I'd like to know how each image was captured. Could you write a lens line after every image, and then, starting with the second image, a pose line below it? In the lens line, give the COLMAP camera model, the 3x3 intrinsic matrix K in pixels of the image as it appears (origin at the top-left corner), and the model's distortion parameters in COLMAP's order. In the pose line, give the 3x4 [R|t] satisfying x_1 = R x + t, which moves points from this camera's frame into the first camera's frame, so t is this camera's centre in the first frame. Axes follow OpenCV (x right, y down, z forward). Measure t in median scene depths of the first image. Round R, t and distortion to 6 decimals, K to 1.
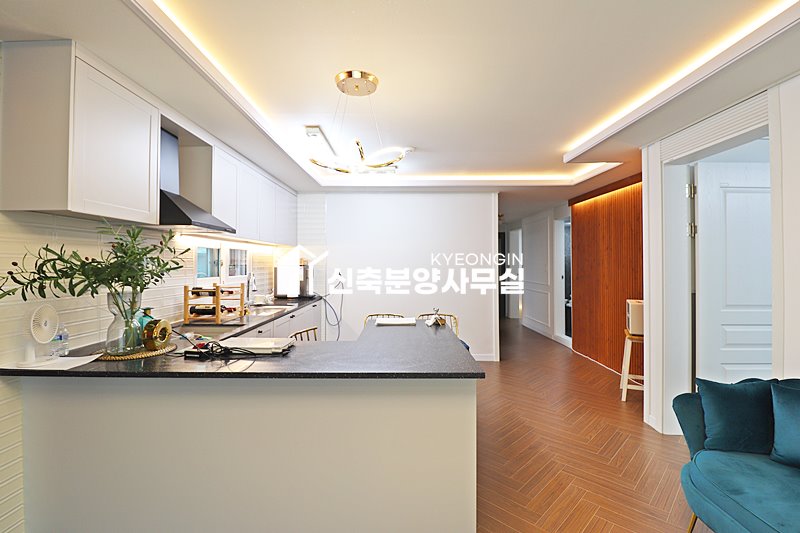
lens RADIAL K [[371.4, 0, 402.6], [0, 371.4, 259.3], [0, 0, 1]] dist [-0.002532, -0.012174]
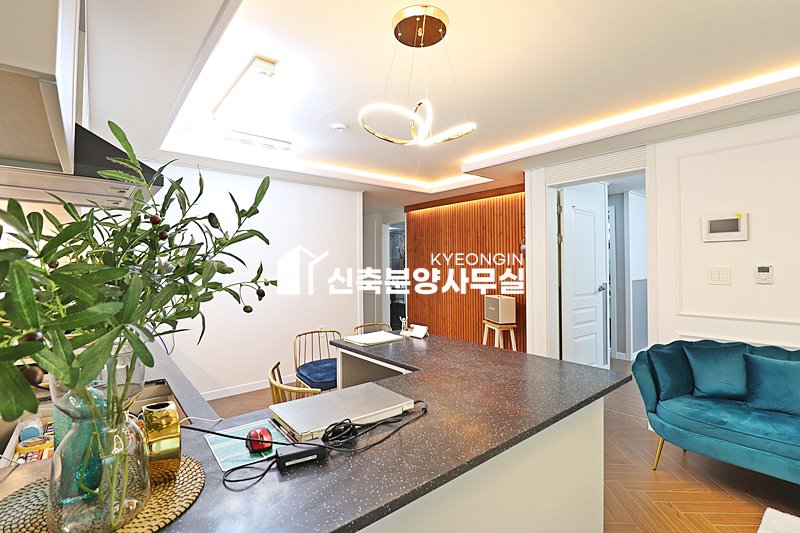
lens RADIAL K [[371.4, 0, 402.6], [0, 371.4, 259.3], [0, 0, 1]] dist [-0.002532, -0.012174]
pose [[0.769001, 0.004744, 0.639230, -0.424528], [-0.000970, 0.999980, -0.006254, 0.001455], [-0.639247, 0.004189, 0.768990, 0.299275]]
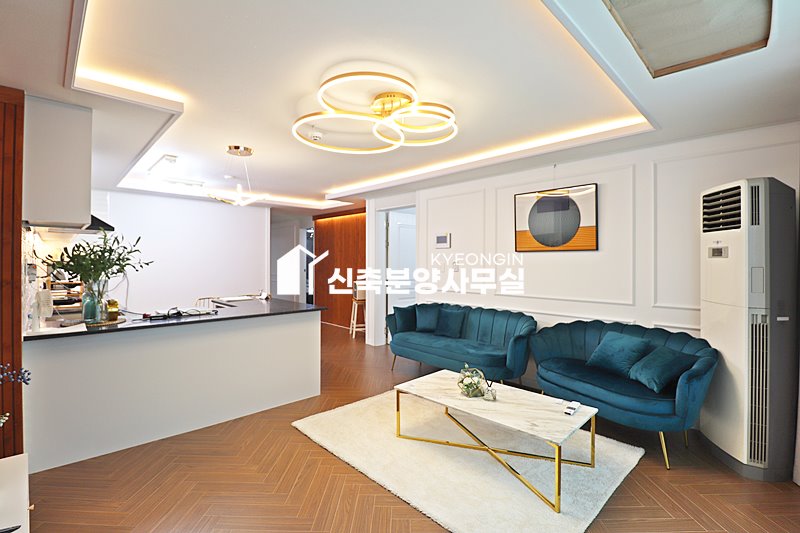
lens RADIAL K [[371.4, 0, 402.6], [0, 371.4, 259.3], [0, 0, 1]] dist [-0.002532, -0.012174]
pose [[0.724389, 0.004305, 0.689378, -0.492313], [-0.009521, 0.999948, 0.003760, -0.003199], [-0.689326, -0.009288, 0.724392, -0.474959]]
